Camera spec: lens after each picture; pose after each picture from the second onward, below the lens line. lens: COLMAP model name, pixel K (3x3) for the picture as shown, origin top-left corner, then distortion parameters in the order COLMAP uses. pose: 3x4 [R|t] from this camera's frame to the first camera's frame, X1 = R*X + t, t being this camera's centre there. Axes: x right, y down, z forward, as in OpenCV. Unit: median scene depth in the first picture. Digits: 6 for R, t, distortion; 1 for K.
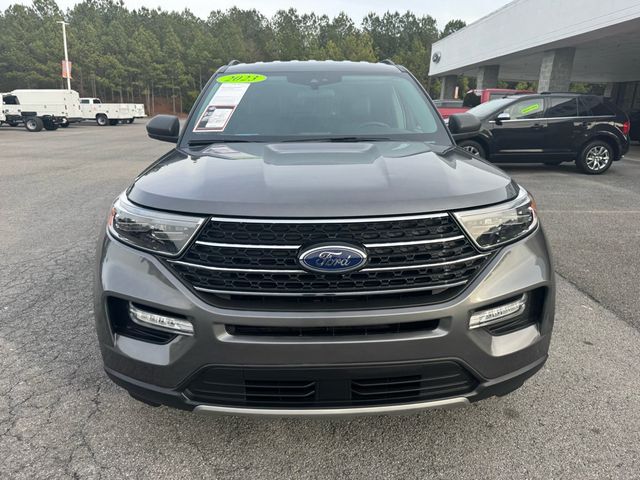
lens RADIAL K [[450.1, 0, 325.2], [0, 450.1, 237.9], [0, 0, 1]] dist [0.002400, -0.013027]
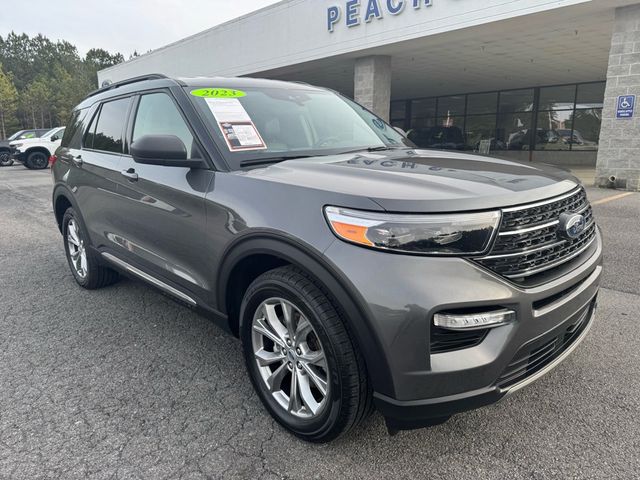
lens RADIAL K [[450.1, 0, 321.5], [0, 450.1, 239.2], [0, 0, 1]] dist [0.002400, -0.013027]
pose [[0.746107, -0.176433, 0.642025, -1.293338], [0.214727, 0.976493, 0.018810, -0.090397], [-0.630251, 0.123825, 0.766453, 0.448335]]
